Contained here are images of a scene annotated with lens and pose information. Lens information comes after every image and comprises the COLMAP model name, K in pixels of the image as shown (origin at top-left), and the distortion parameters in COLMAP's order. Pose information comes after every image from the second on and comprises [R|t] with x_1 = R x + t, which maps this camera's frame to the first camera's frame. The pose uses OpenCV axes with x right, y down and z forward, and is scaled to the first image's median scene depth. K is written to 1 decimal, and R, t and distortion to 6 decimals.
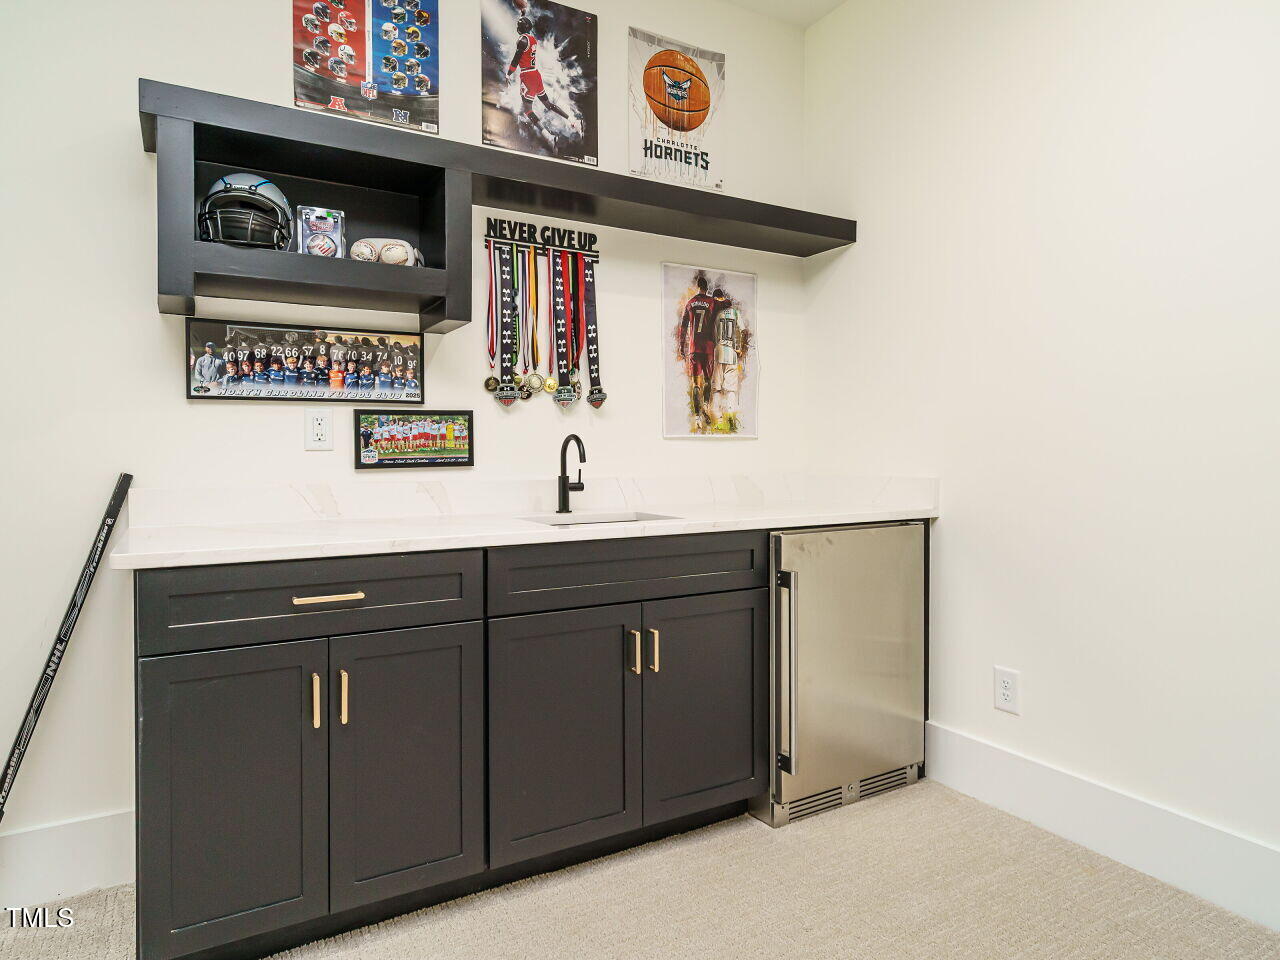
lens RADIAL K [[815.4, 0, 640.6], [0, 815.4, 456.5], [0, 0, 1]] dist [0.001624, 0.000500]
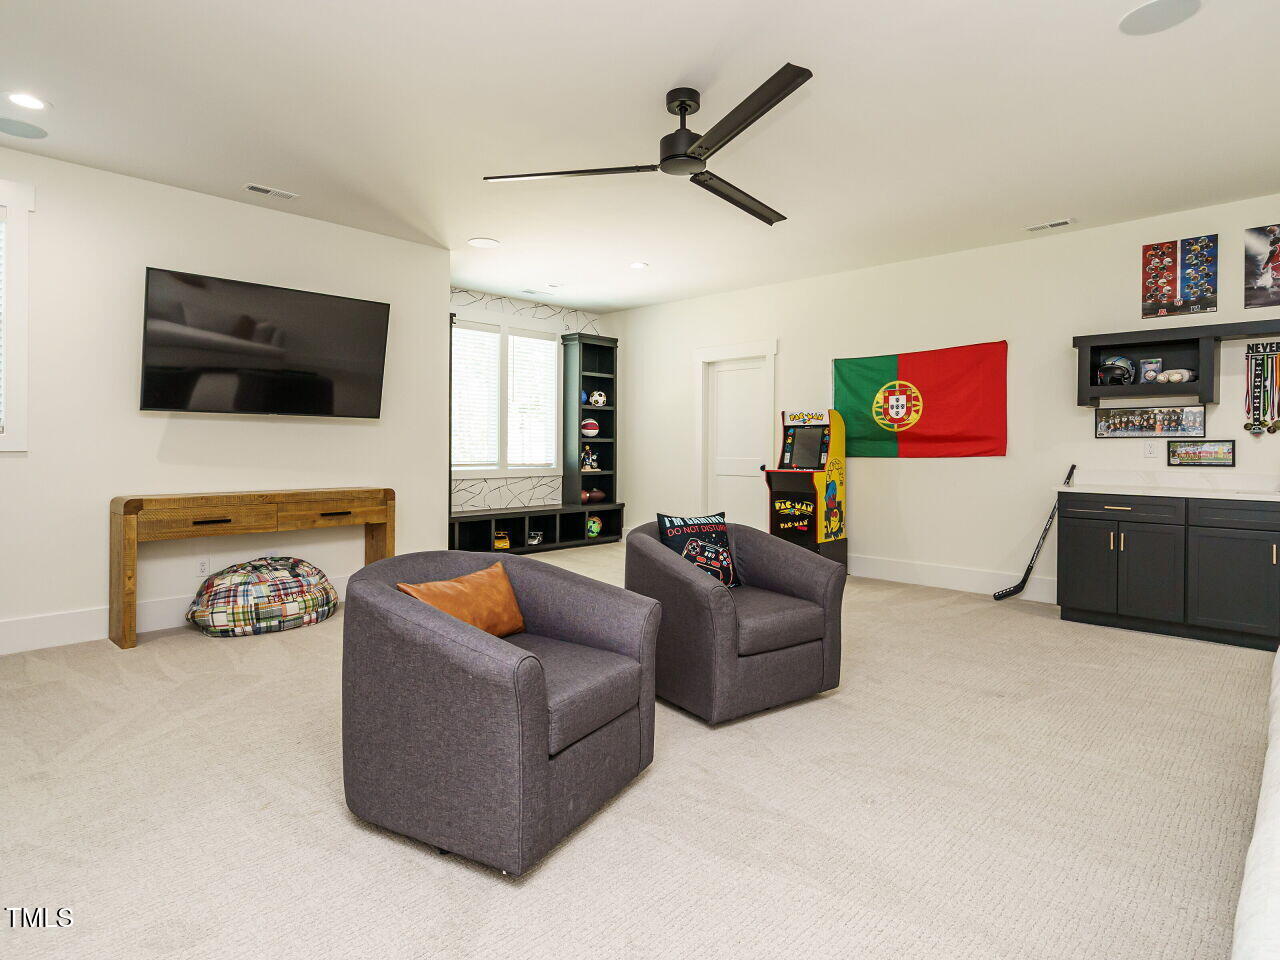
lens RADIAL K [[815.4, 0, 640.6], [0, 815.4, 456.5], [0, 0, 1]] dist [0.001624, 0.000500]
pose [[0.339437, 0.021895, -0.940374, 1.328426], [-0.014034, 0.999736, 0.018211, -0.033374], [0.940524, 0.007015, 0.339655, -1.207829]]
